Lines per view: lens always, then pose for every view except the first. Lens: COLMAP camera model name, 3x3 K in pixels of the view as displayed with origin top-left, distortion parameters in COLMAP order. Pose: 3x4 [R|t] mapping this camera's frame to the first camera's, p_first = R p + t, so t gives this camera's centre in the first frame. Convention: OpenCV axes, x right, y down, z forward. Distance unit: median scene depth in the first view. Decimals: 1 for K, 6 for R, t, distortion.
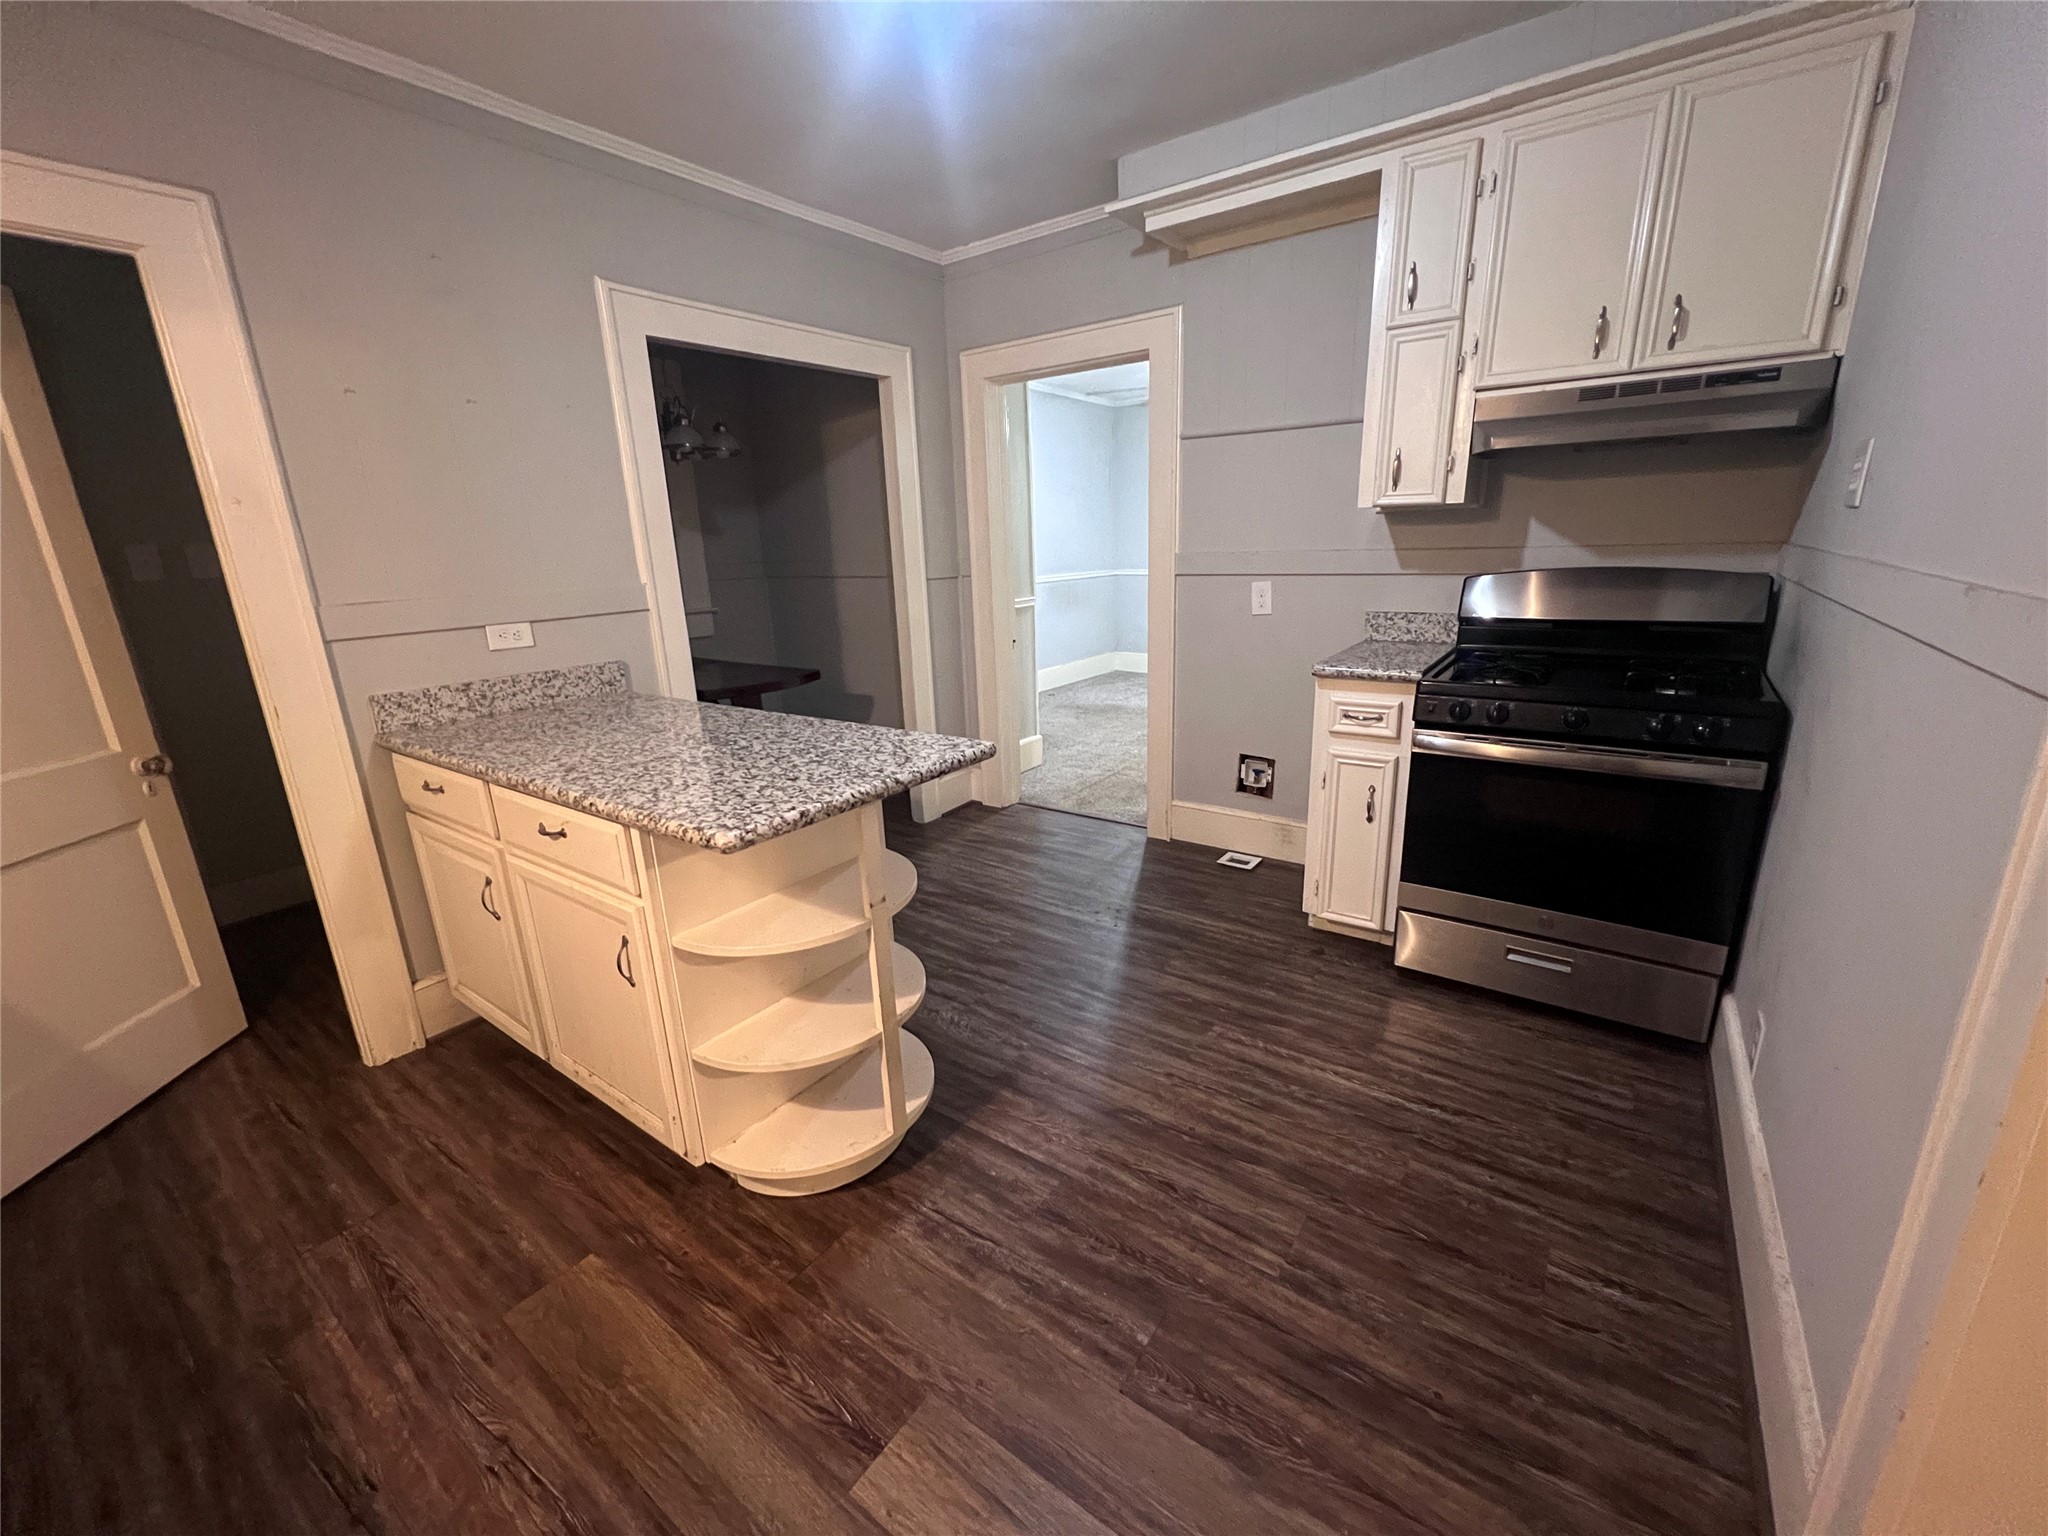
lens RADIAL K [[820.8, 0, 1017.5], [0, 820.8, 769.2], [0, 0, 1]] dist [-0.002028, -0.000115]
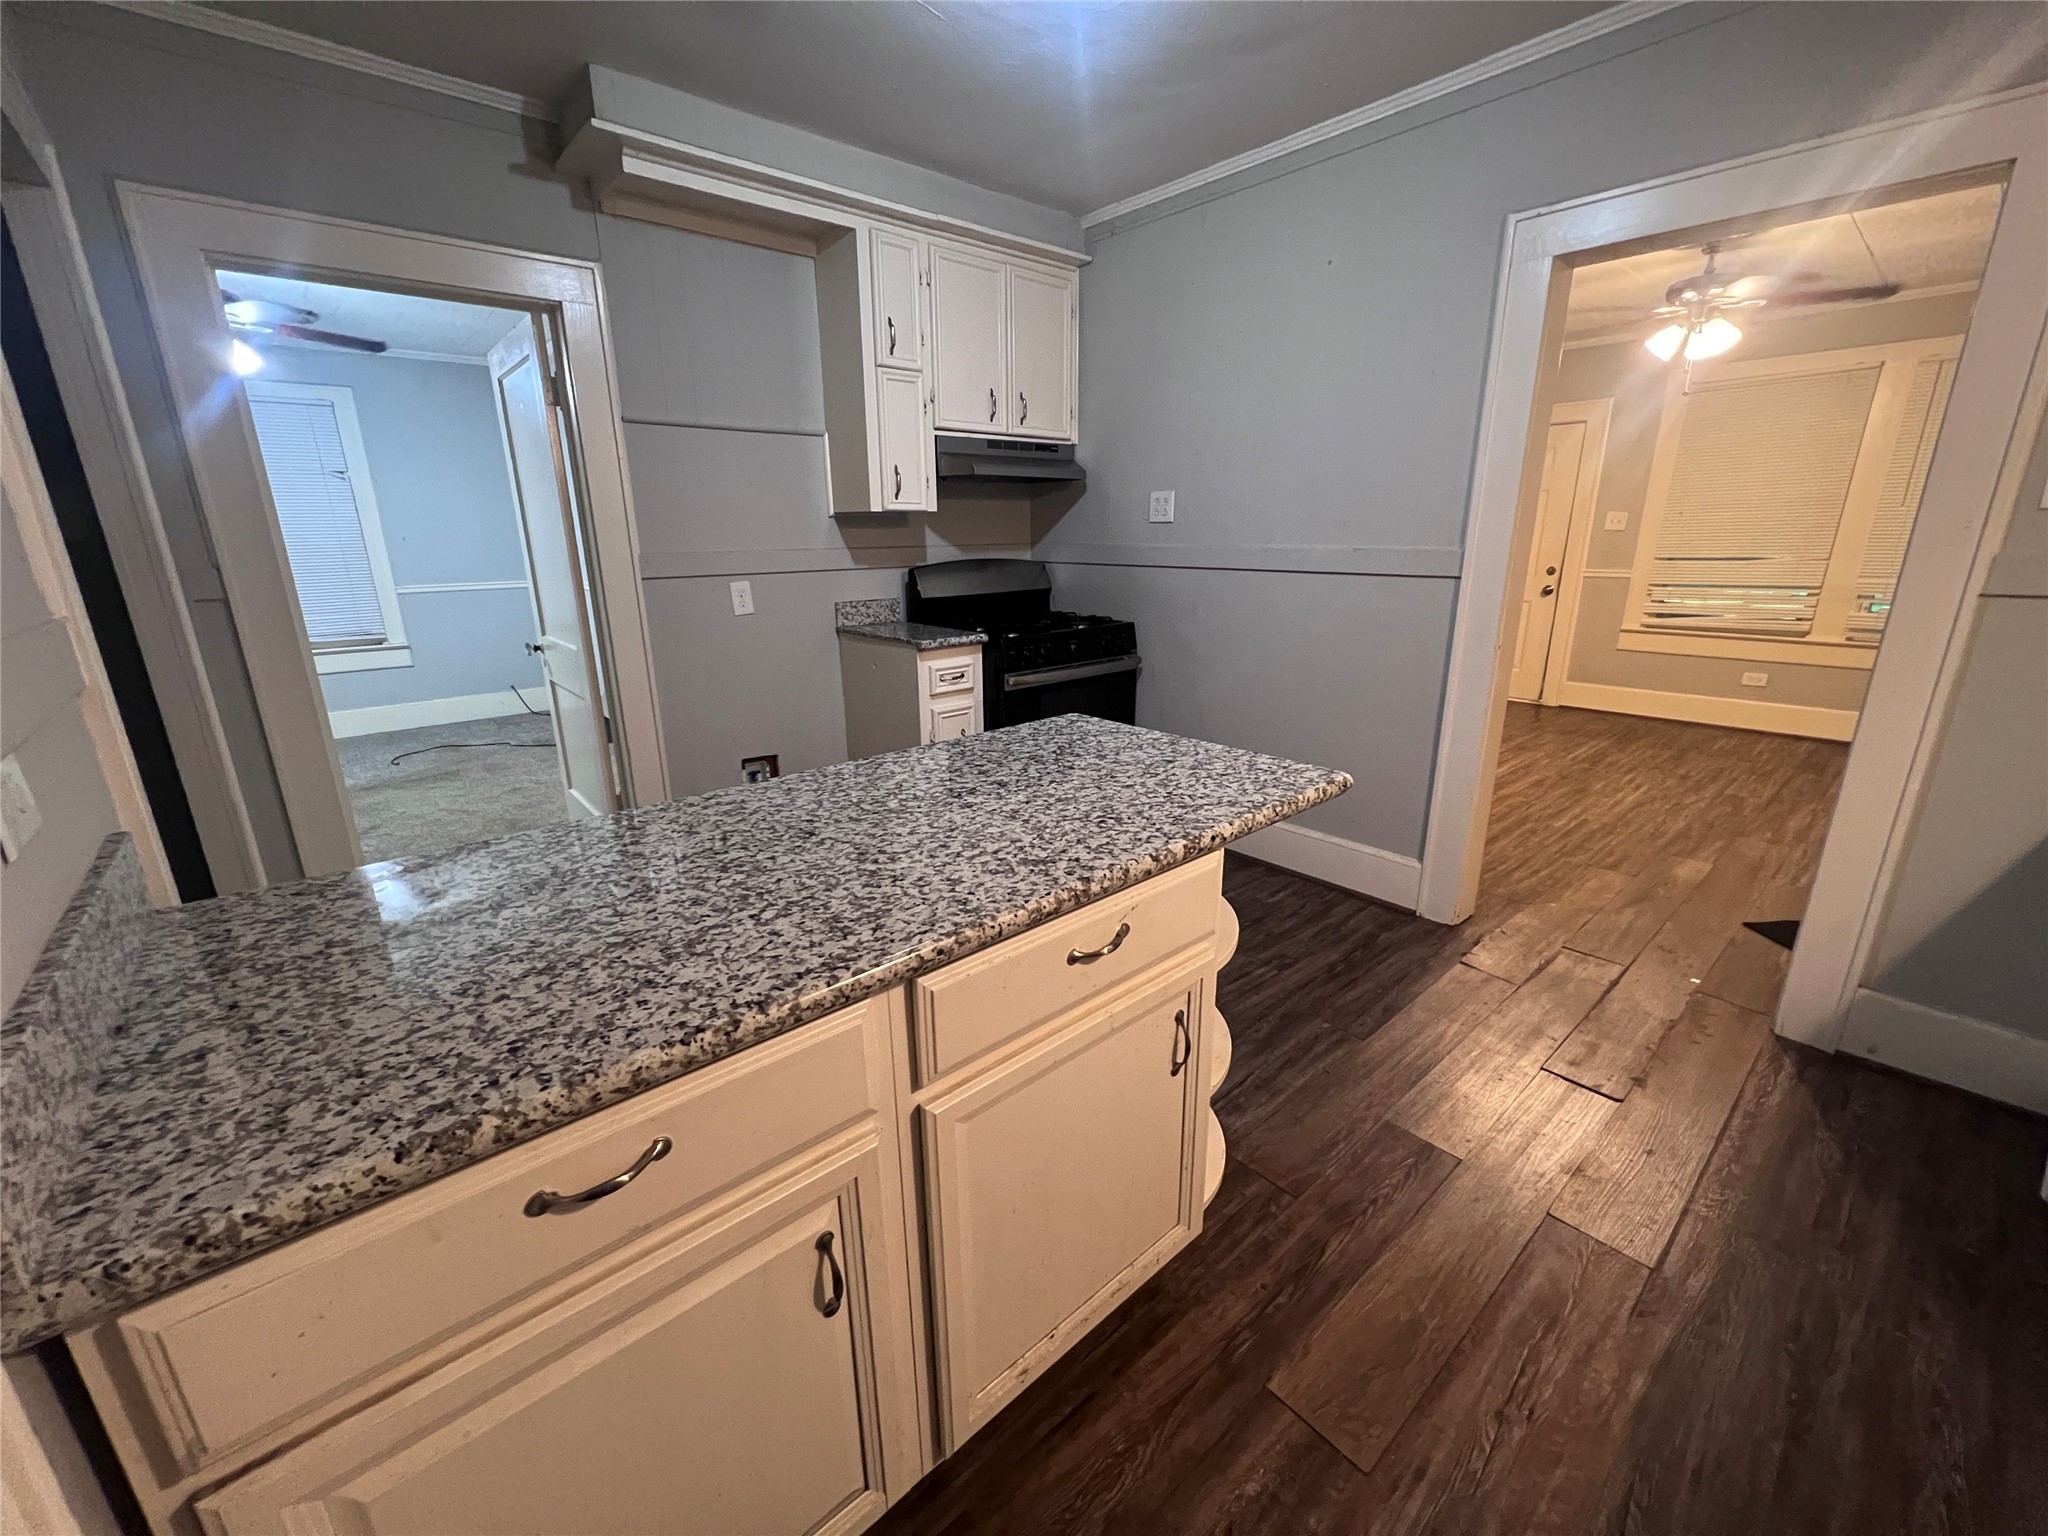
lens RADIAL K [[826.8, 0, 1020.5], [0, 826.8, 769.8], [0, 0, 1]] dist [-0.001253, 0.000224]
pose [[0.223156, -0.243072, 0.943990, -0.916551], [0.270781, 0.945755, 0.179515, -0.148876], [-0.936418, 0.215555, 0.276870, 0.669977]]
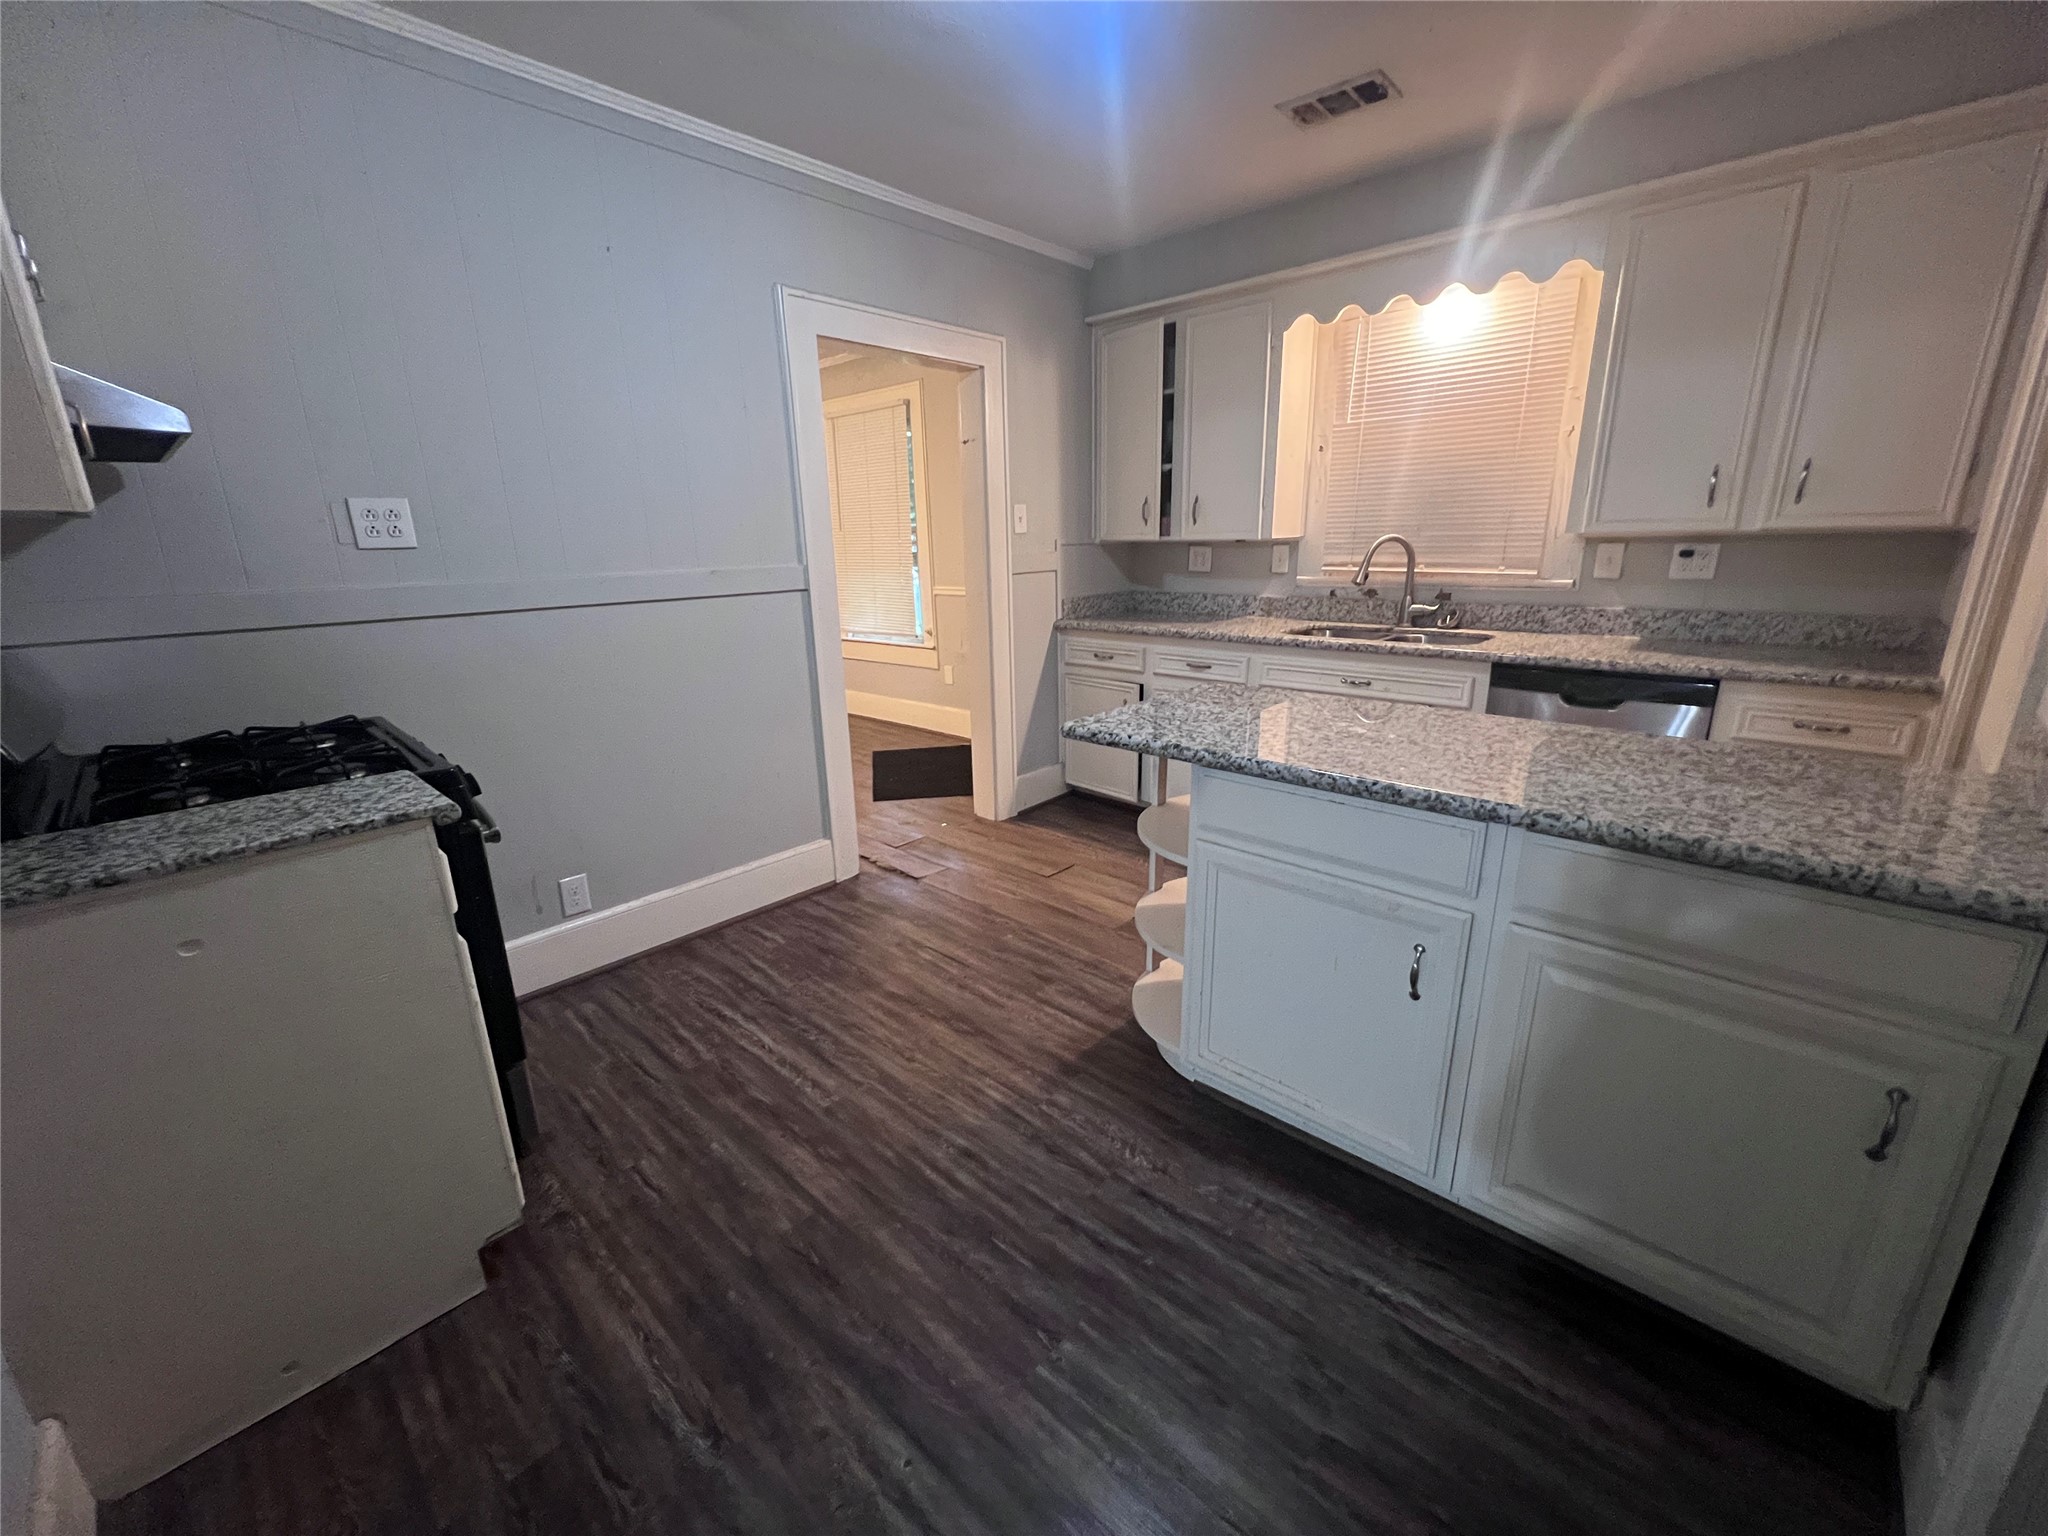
lens RADIAL K [[826.8, 0, 1020.5], [0, 826.8, 769.8], [0, 0, 1]] dist [-0.001253, 0.000224]
pose [[-0.991707, 0.024443, 0.126177, -0.091710], [0.087214, 0.849096, 0.520989, -0.464954], [-0.094402, 0.527672, -0.844186, 1.656986]]
